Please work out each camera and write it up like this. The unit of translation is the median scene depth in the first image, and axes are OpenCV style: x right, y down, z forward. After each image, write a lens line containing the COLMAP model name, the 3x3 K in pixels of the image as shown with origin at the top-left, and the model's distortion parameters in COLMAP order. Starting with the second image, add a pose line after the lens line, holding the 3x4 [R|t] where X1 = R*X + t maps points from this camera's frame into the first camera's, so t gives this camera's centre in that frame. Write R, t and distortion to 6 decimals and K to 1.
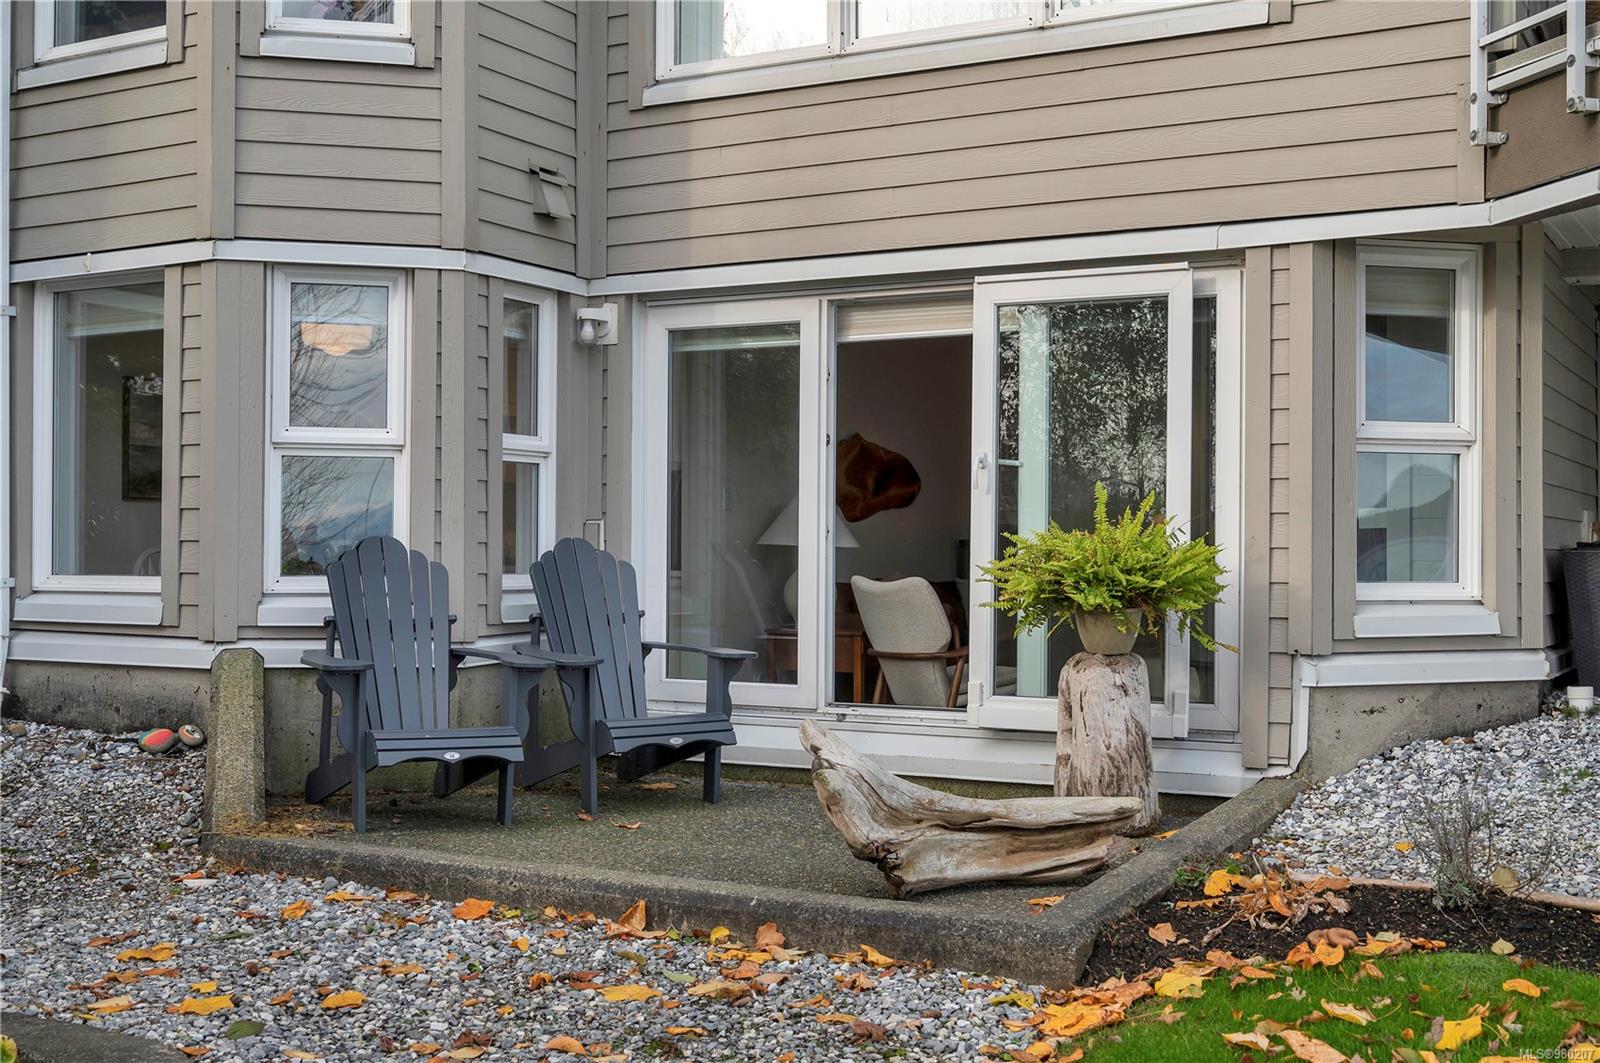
lens RADIAL K [[1865.4, 0, 791.7], [0, 1865.4, 527.7], [0, 0, 1]] dist [0.004141, -0.010812]
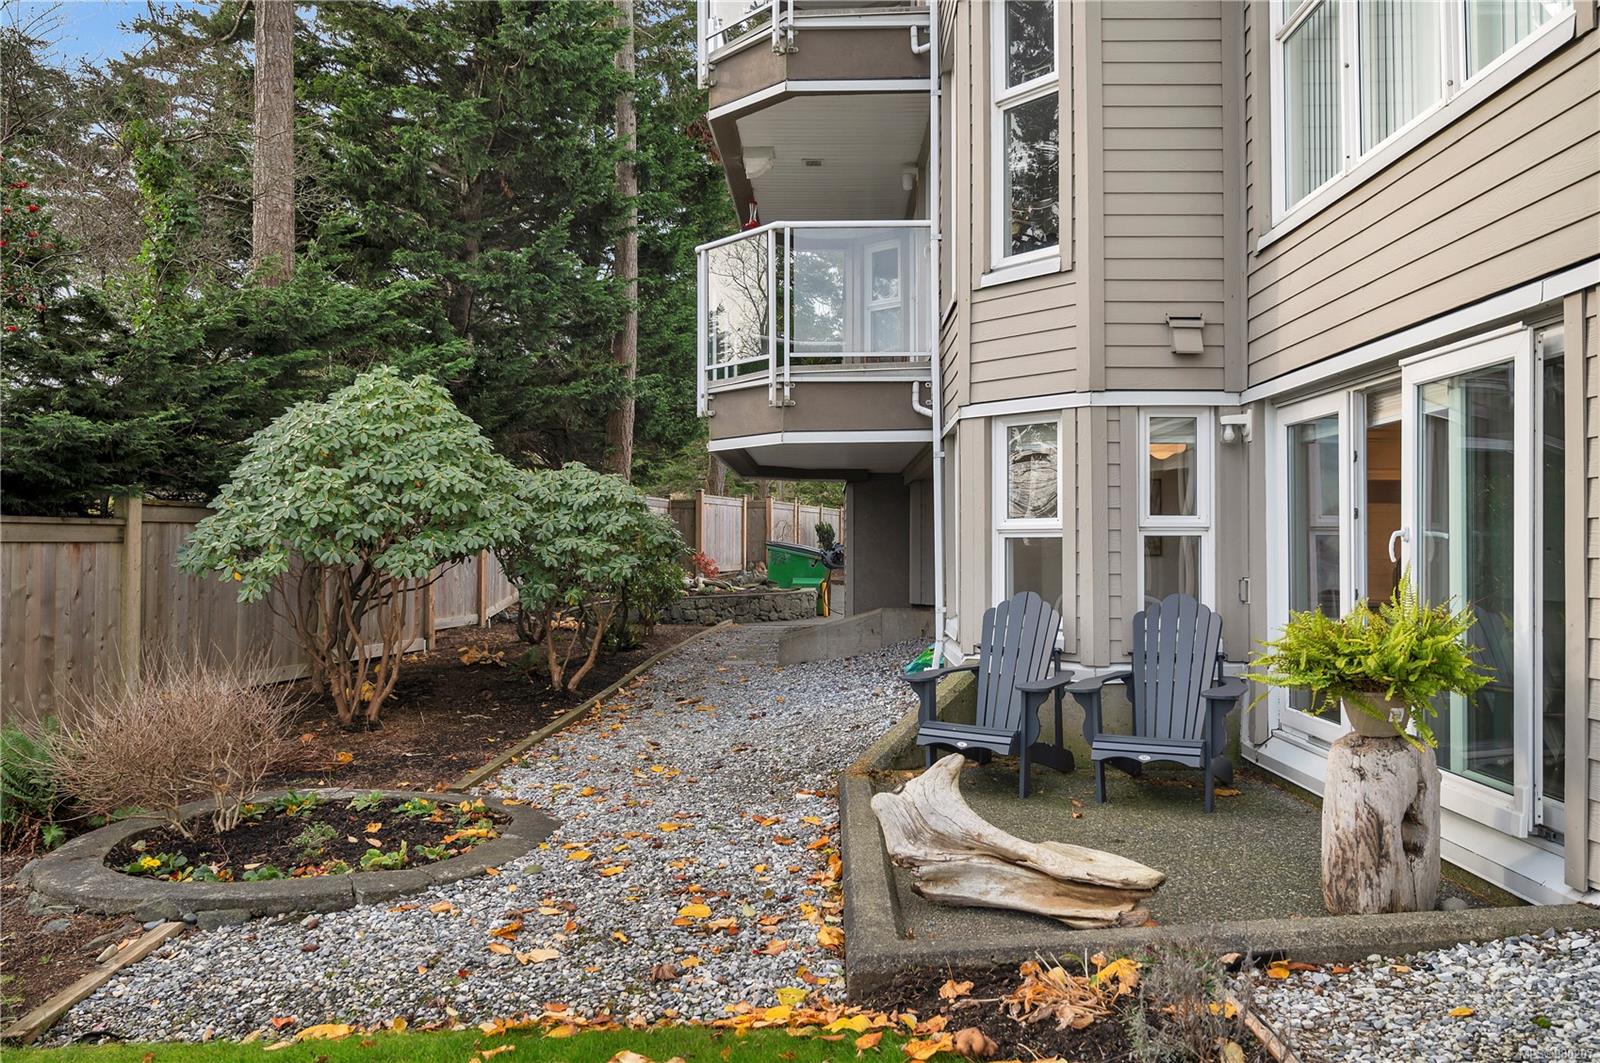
lens RADIAL K [[1177.1, 0, 797.5], [0, 1177.1, 525.6], [0, 0, 1]] dist [-0.002952, -0.001939]
pose [[0.472308, -0.021430, -0.881173, 0.537576], [0.014239, 0.999759, -0.016682, -0.036046], [0.881318, -0.004668, 0.472500, 0.395366]]
